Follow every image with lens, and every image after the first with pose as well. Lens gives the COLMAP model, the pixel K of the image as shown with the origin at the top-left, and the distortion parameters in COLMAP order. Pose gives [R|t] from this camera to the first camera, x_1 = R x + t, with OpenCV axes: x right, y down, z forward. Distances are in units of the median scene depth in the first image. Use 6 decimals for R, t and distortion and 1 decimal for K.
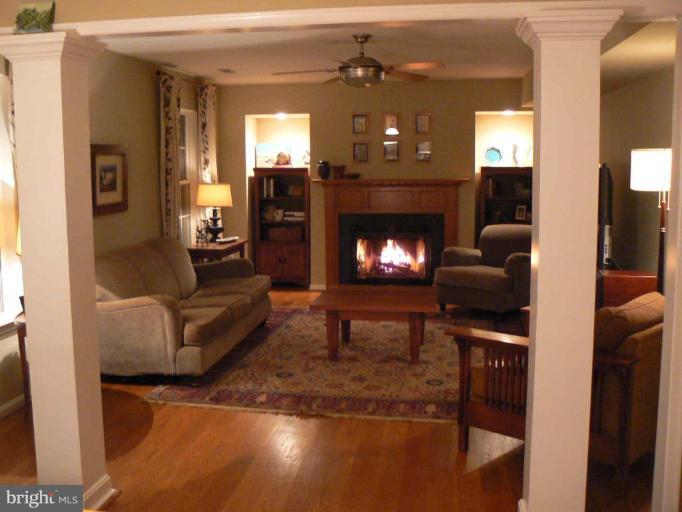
lens RADIAL K [[748.7, 0, 341.0], [0, 748.7, 256.0], [0, 0, 1]] dist [-0.009172, -0.164700]
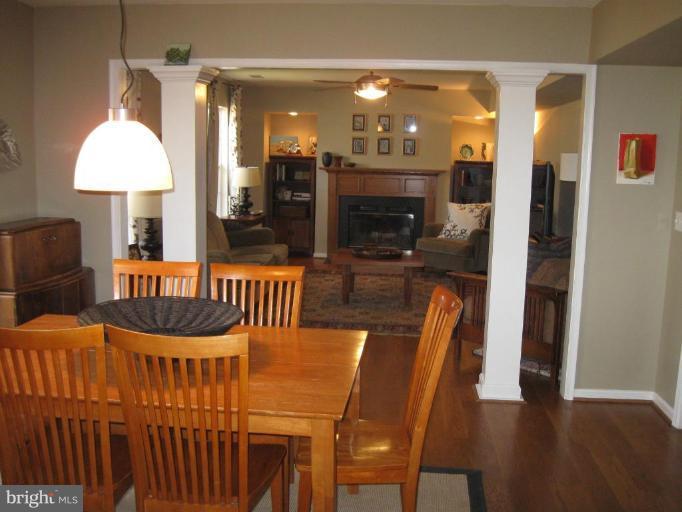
lens RADIAL K [[748.7, 0, 341.0], [0, 748.7, 256.0], [0, 0, 1]] dist [-0.009172, -0.164700]
pose [[0.998684, 0.027331, 0.043401, -0.050044], [-0.027934, 0.999521, 0.013343, 0.025874], [-0.043015, -0.014538, 0.998969, -0.220237]]
